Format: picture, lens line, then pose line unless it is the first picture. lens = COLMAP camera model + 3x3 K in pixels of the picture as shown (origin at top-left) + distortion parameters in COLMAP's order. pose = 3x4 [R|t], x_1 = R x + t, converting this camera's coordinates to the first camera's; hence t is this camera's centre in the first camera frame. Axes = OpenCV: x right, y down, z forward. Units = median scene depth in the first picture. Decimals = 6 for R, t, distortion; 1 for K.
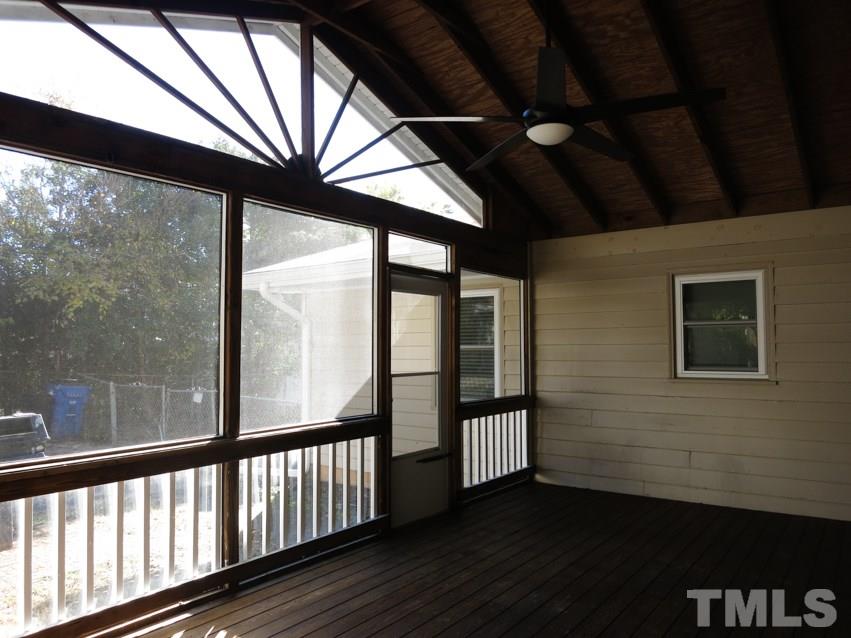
lens RADIAL K [[618.9, 0, 427.6], [0, 618.9, 322.6], [0, 0, 1]] dist [-0.039880, 0.011063]
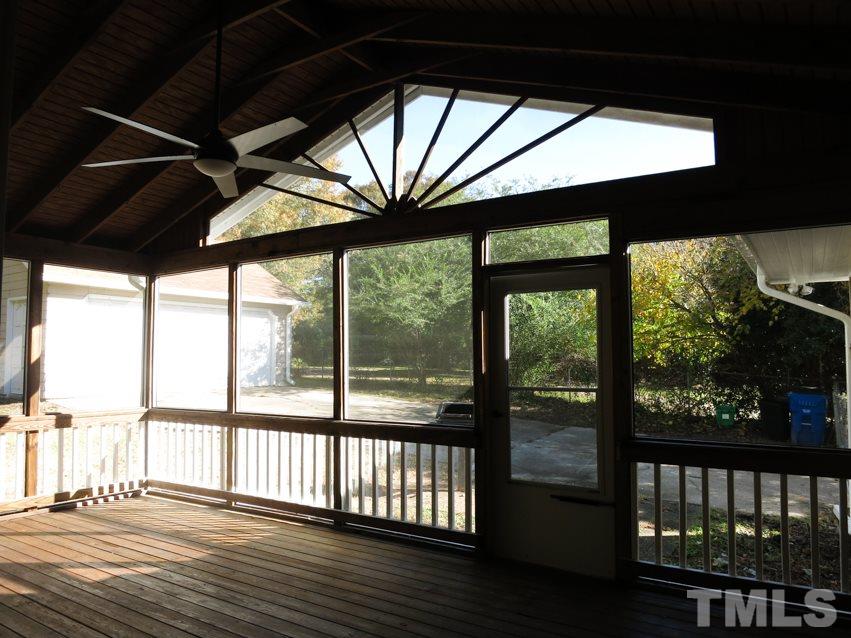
lens RADIAL K [[618.9, 0, 429.6], [0, 618.9, 315.5], [0, 0, 1]] dist [-0.039880, 0.011063]
pose [[0.069956, -0.063693, -0.995515, 0.978752], [0.043590, 0.997202, -0.060738, 0.034975], [0.996597, -0.039145, 0.072536, 0.958762]]
